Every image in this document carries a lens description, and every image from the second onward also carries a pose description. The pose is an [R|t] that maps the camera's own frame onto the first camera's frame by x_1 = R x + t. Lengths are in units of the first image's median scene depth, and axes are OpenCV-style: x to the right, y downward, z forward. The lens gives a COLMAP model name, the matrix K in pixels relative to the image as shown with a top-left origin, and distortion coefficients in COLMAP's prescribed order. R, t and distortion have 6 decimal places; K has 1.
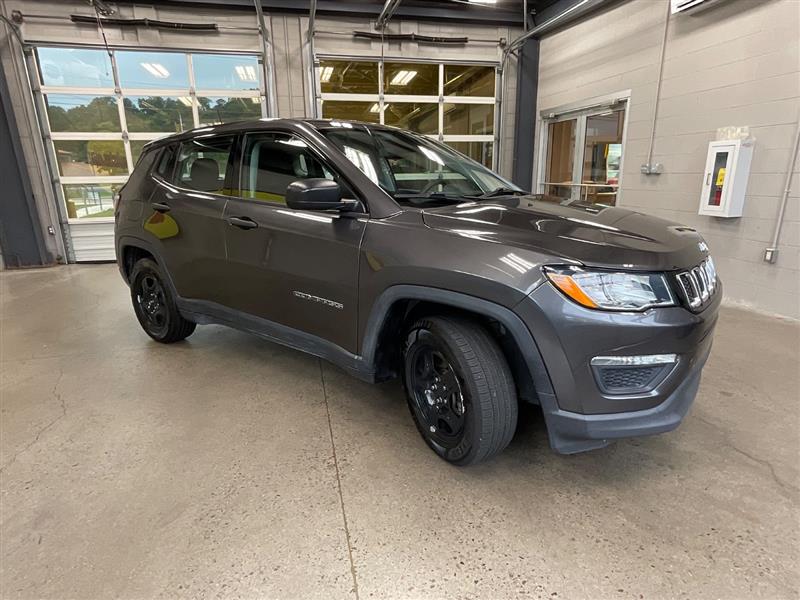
lens RADIAL K [[461.1, 0, 402.1], [0, 461.1, 301.9], [0, 0, 1]] dist [-0.016478, 0.012668]
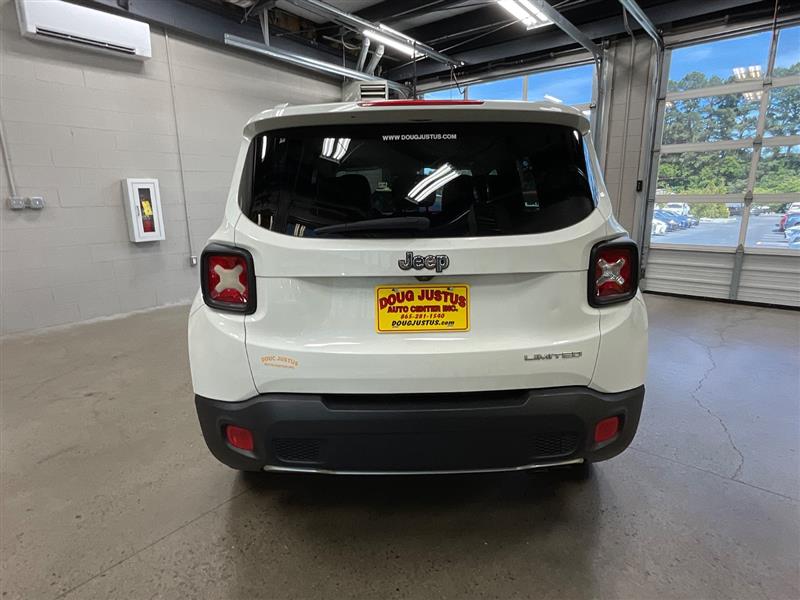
lens RADIAL K [[448.6, 0, 401.8], [0, 448.6, 302.4], [0, 0, 1]] dist [-0.016640, 0.012374]
pose [[-0.608014, -0.165939, 0.776391, -0.422189], [0.235381, 0.896270, 0.375894, -0.215334], [-0.758232, 0.411297, -0.505885, 0.762920]]
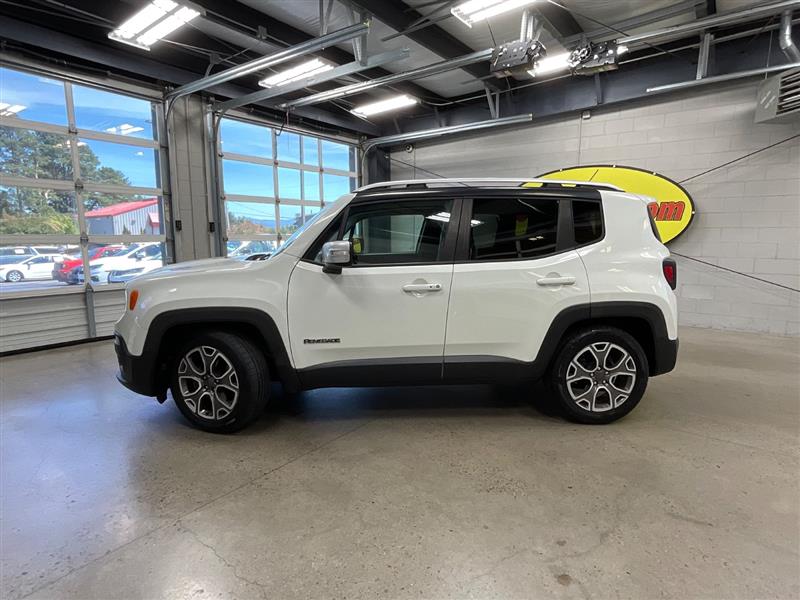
lens RADIAL K [[448.6, 0, 401.8], [0, 448.6, 302.4], [0, 0, 1]] dist [-0.016640, 0.012374]
pose [[-0.767010, 0.105071, -0.632973, 0.309793], [-0.171468, 0.917058, 0.360005, -0.254340], [0.618299, 0.384663, -0.685376, 0.867727]]
